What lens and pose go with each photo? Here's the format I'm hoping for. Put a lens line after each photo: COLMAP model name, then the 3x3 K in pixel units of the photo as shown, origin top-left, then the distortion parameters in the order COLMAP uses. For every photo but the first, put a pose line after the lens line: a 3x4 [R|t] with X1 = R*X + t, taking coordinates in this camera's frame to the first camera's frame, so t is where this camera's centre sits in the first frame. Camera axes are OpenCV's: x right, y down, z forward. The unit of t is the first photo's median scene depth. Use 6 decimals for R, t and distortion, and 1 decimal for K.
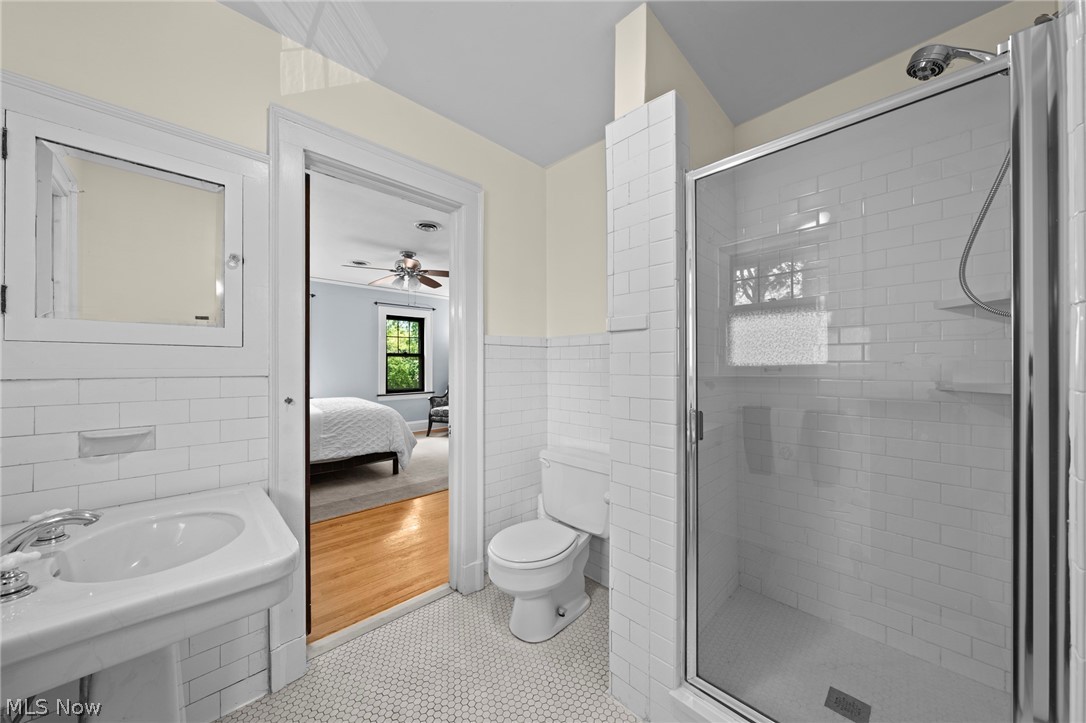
lens RADIAL K [[356.2, 0, 543.0], [0, 356.2, 361.5], [0, 0, 1]] dist [-0.014323, 0.000010]
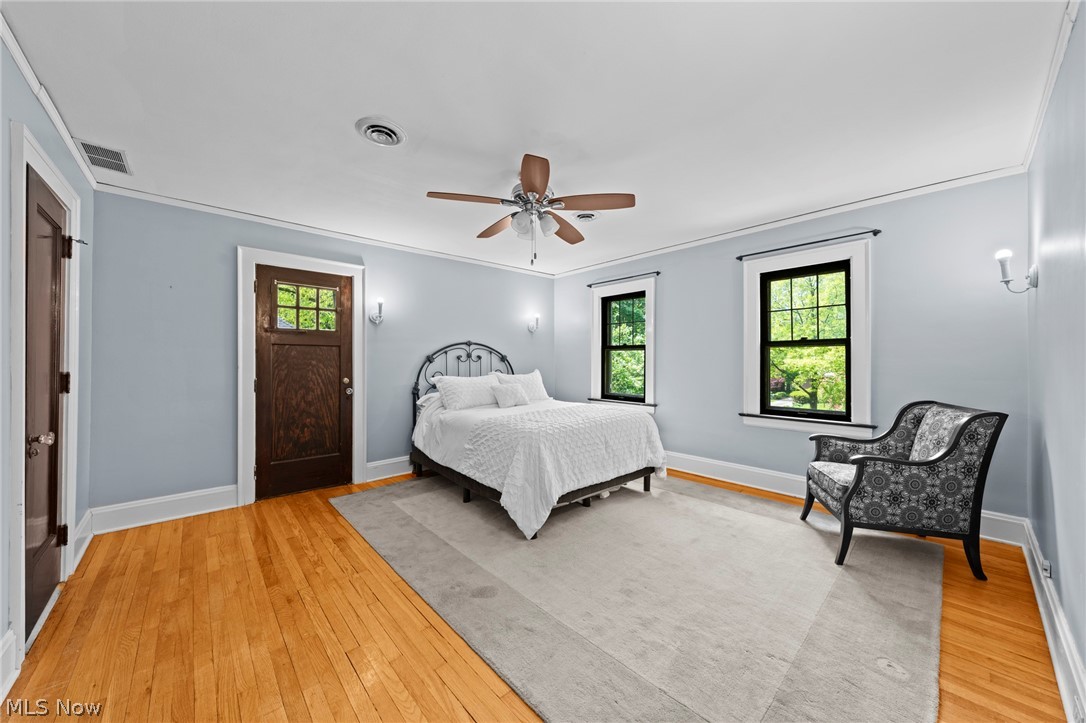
lens RADIAL K [[385.0, 0, 543.0], [0, 385.0, 361.5], [0, 0, 1]] dist [-0.011520, -0.000045]
pose [[0.001885, 0.002568, -0.999995, 0.162936], [0.004923, 0.999985, 0.002578, 0.004649], [0.999986, -0.004928, 0.001872, 0.660614]]
